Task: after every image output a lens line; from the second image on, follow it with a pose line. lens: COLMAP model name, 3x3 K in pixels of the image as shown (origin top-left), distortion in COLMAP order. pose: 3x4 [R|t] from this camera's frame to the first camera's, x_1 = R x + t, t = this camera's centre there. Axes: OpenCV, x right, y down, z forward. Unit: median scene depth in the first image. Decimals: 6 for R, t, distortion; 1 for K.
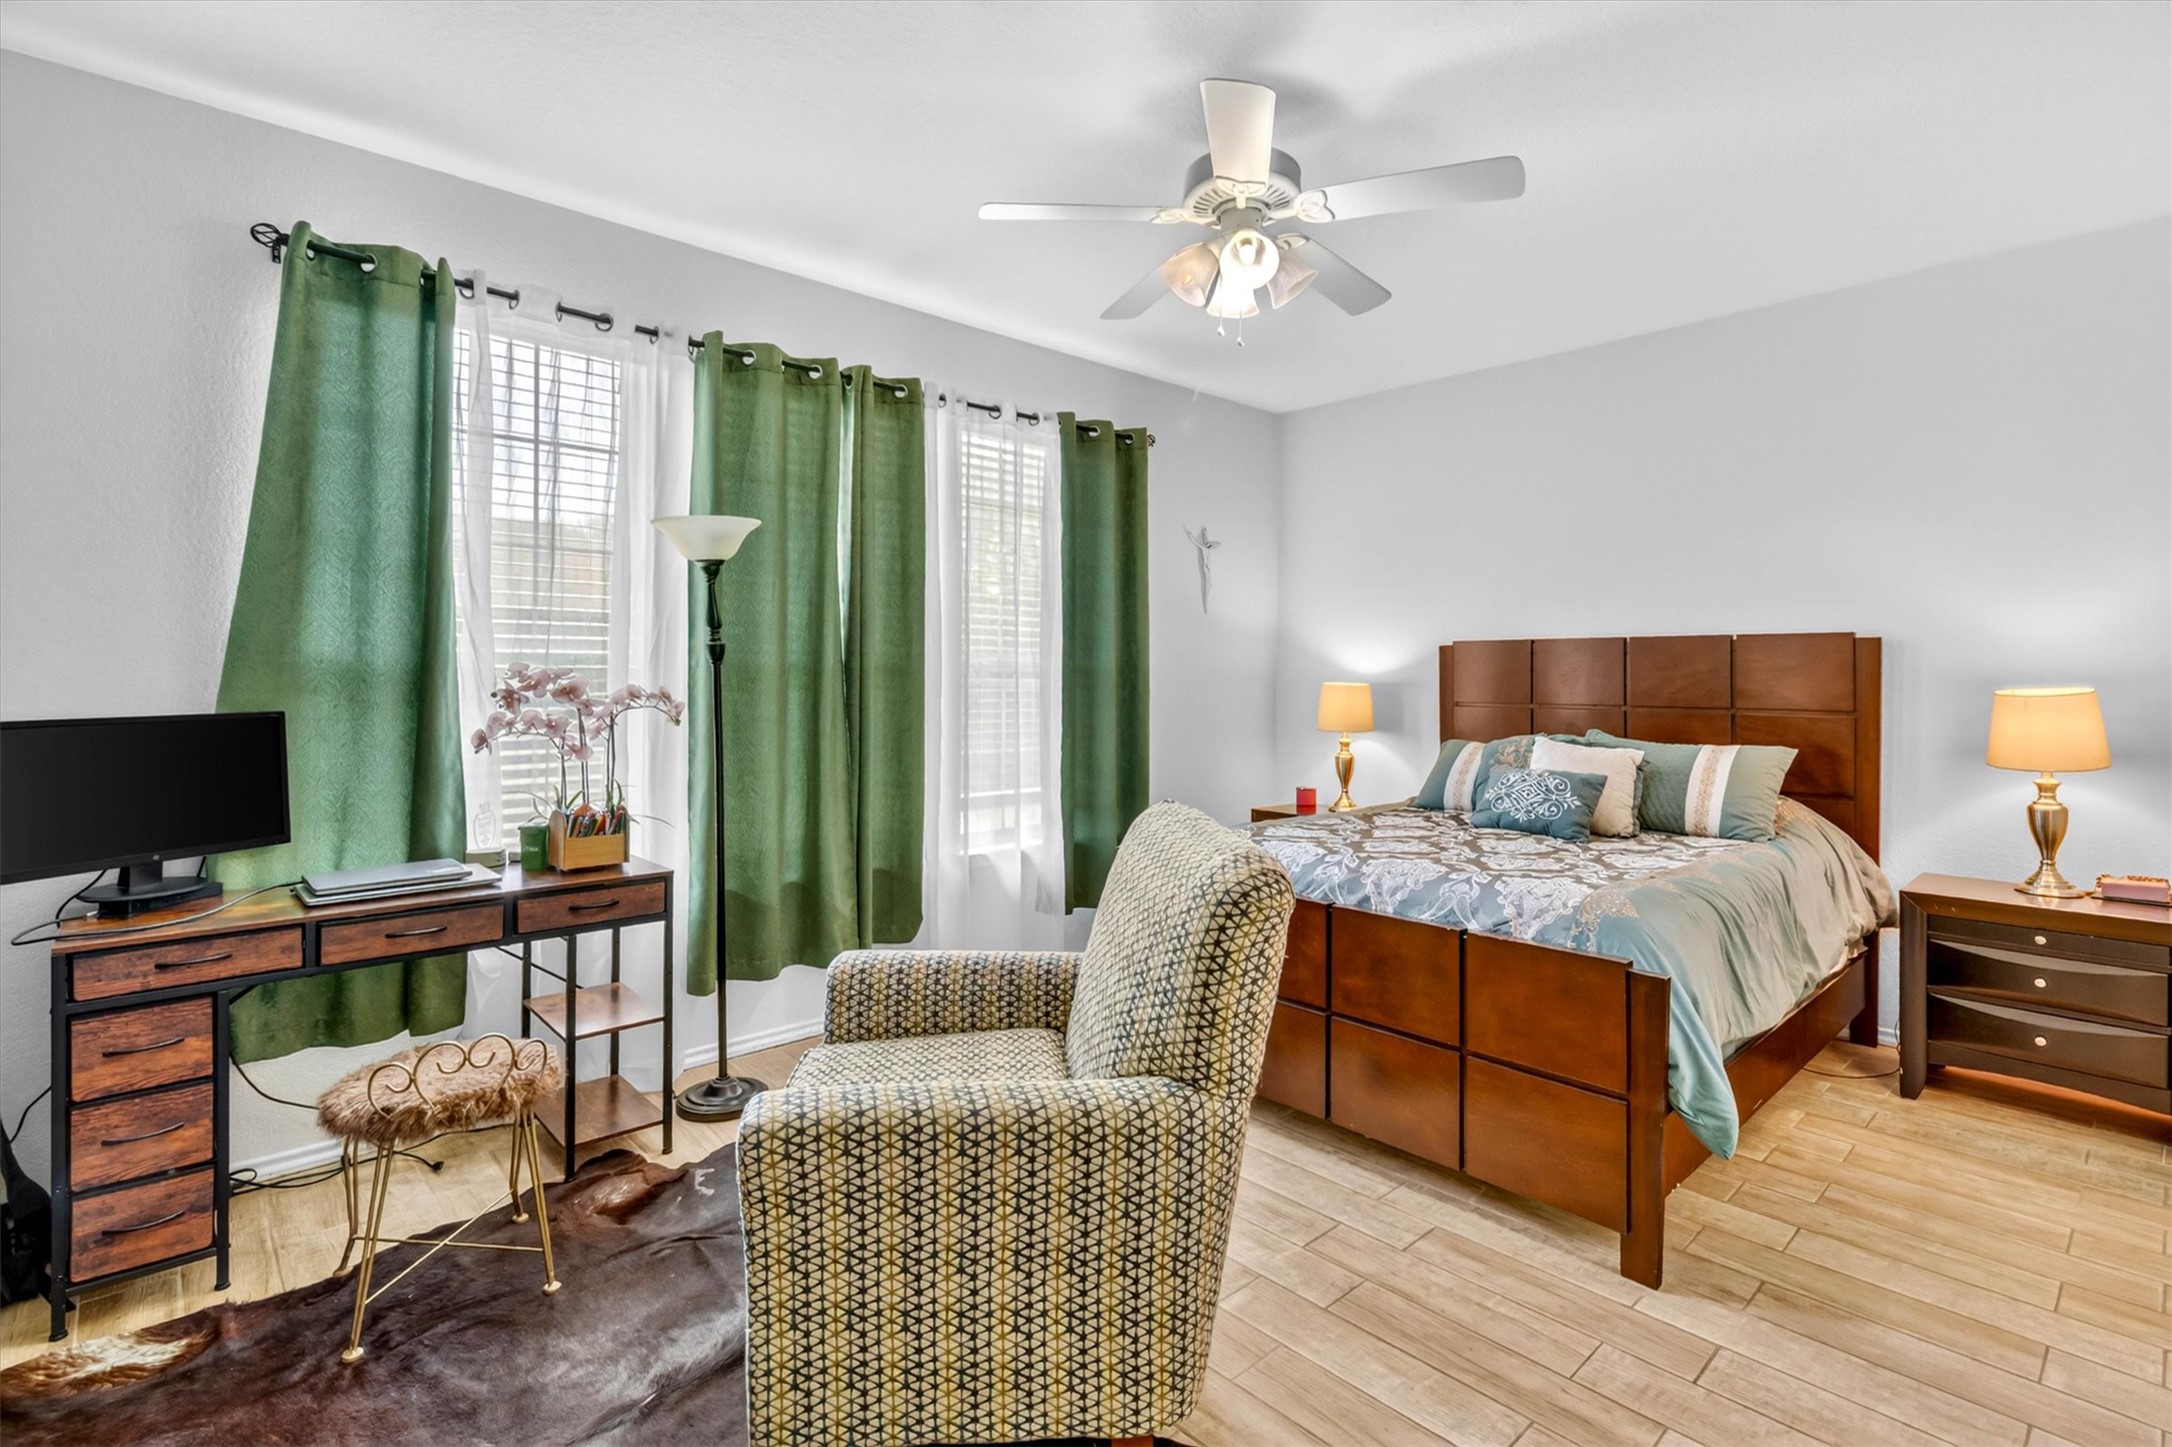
lens RADIAL K [[1028.8, 0, 1073.7], [0, 1028.8, 682.3], [0, 0, 1]] dist [0.002518, 0.000849]
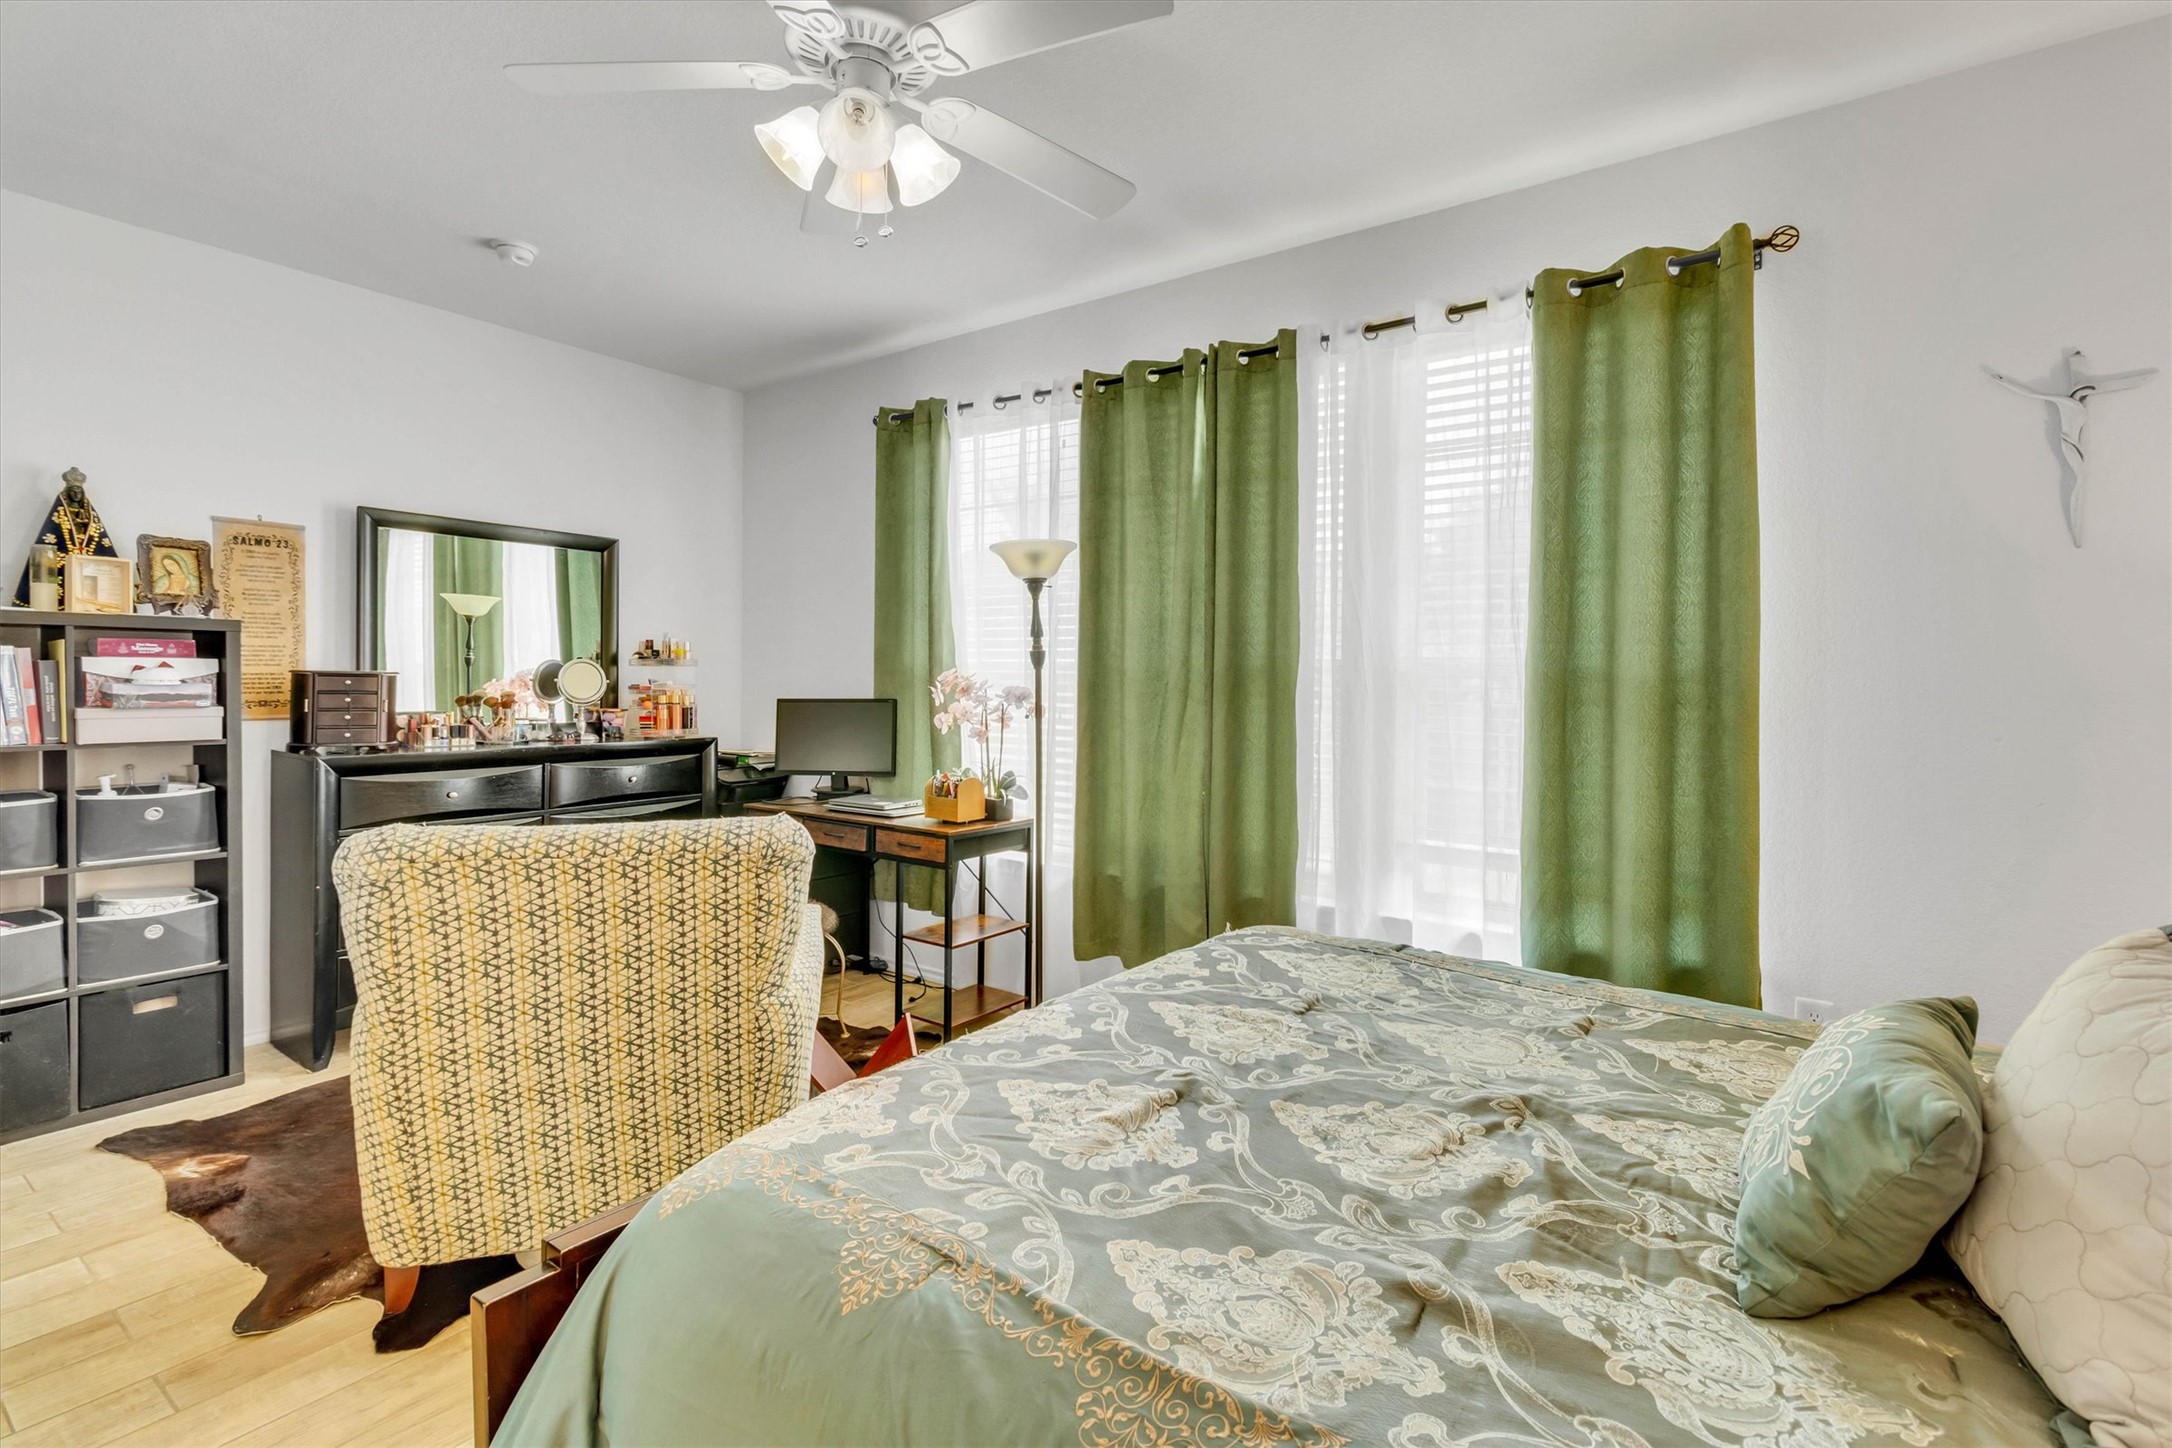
lens RADIAL K [[1028.8, 0, 1073.7], [0, 1028.8, 682.8], [0, 0, 1]] dist [0.002518, 0.000849]
pose [[0.184813, 0.015226, -0.982656, 0.596470], [-0.007883, 0.999871, 0.014010, -0.013602], [0.982742, 0.005157, 0.184909, 0.615762]]
